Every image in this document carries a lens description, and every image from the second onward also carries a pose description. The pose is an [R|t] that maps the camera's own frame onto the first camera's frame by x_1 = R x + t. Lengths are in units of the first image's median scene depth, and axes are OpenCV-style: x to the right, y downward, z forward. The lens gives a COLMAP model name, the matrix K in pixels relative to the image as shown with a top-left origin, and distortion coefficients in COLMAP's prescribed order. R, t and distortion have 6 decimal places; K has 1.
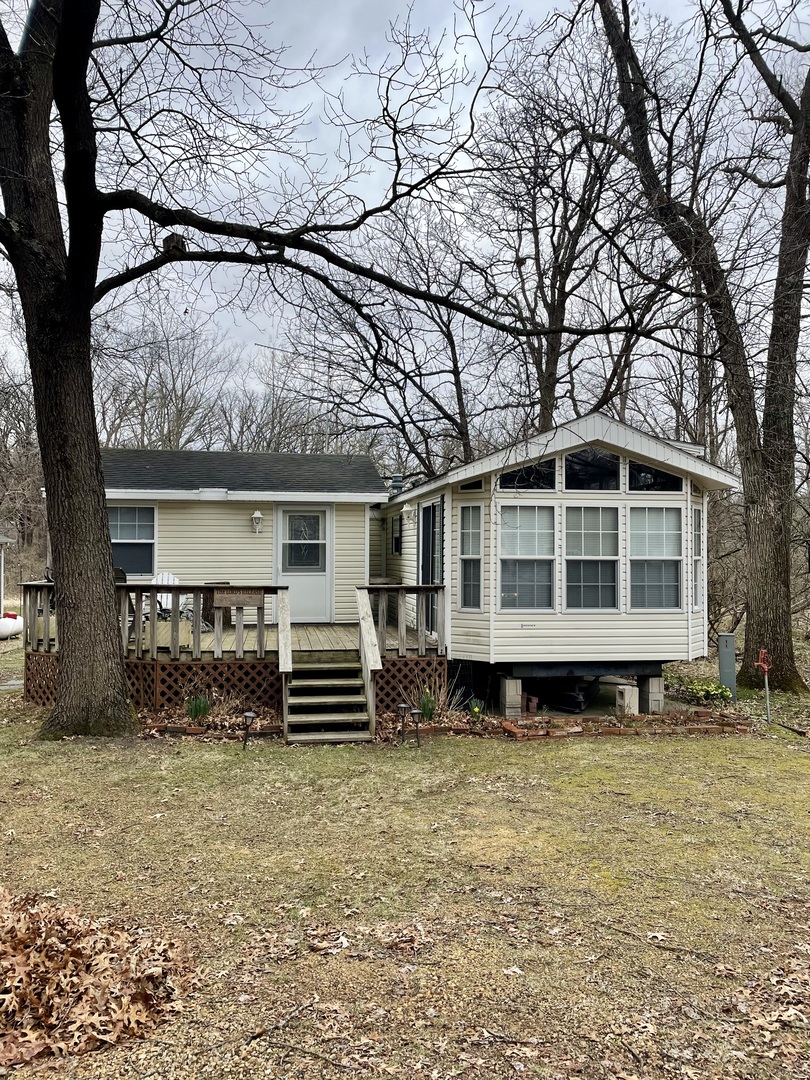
lens RADIAL K [[815.4, 0, 405.0], [0, 815.4, 540.0], [0, 0, 1]] dist [0.032697, -0.004519]
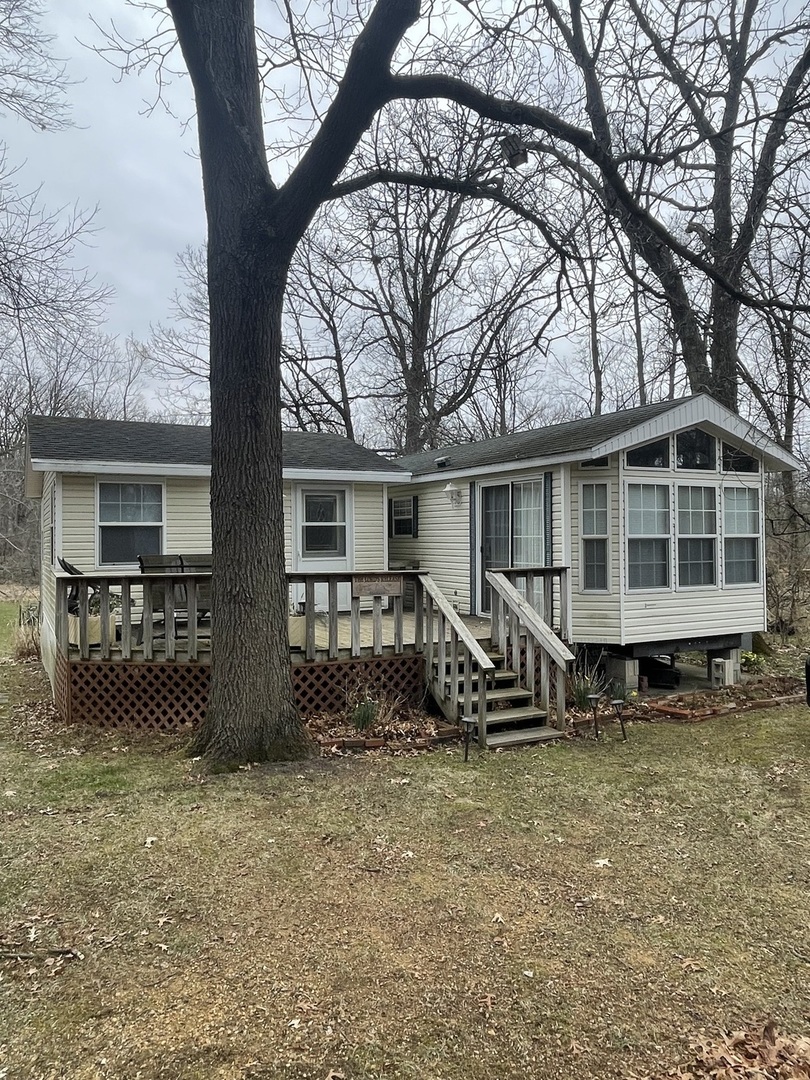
lens RADIAL K [[753.8, 0, 403.8], [0, 753.8, 533.4], [0, 0, 1]] dist [-0.006483, -0.004742]
pose [[0.950058, -0.008583, 0.311955, -0.414417], [0.005866, 0.999936, 0.009649, 0.007080], [-0.312018, -0.007337, 0.950048, 0.221000]]
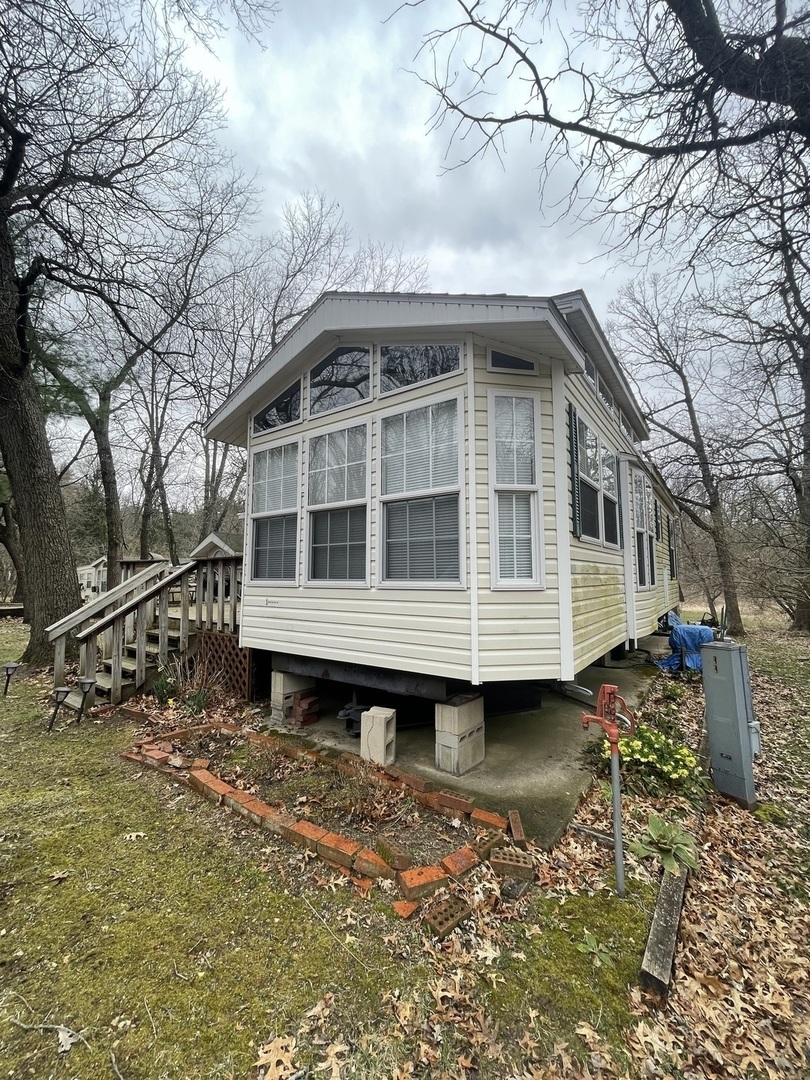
lens RADIAL K [[436.1, 0, 408.5], [0, 436.1, 535.4], [0, 0, 1]] dist [-0.002591, 0.000083]
pose [[0.712941, -0.074554, -0.697250, 0.523011], [0.019635, 0.996065, -0.086427, 0.079601], [0.700949, 0.047927, 0.711599, 0.787642]]
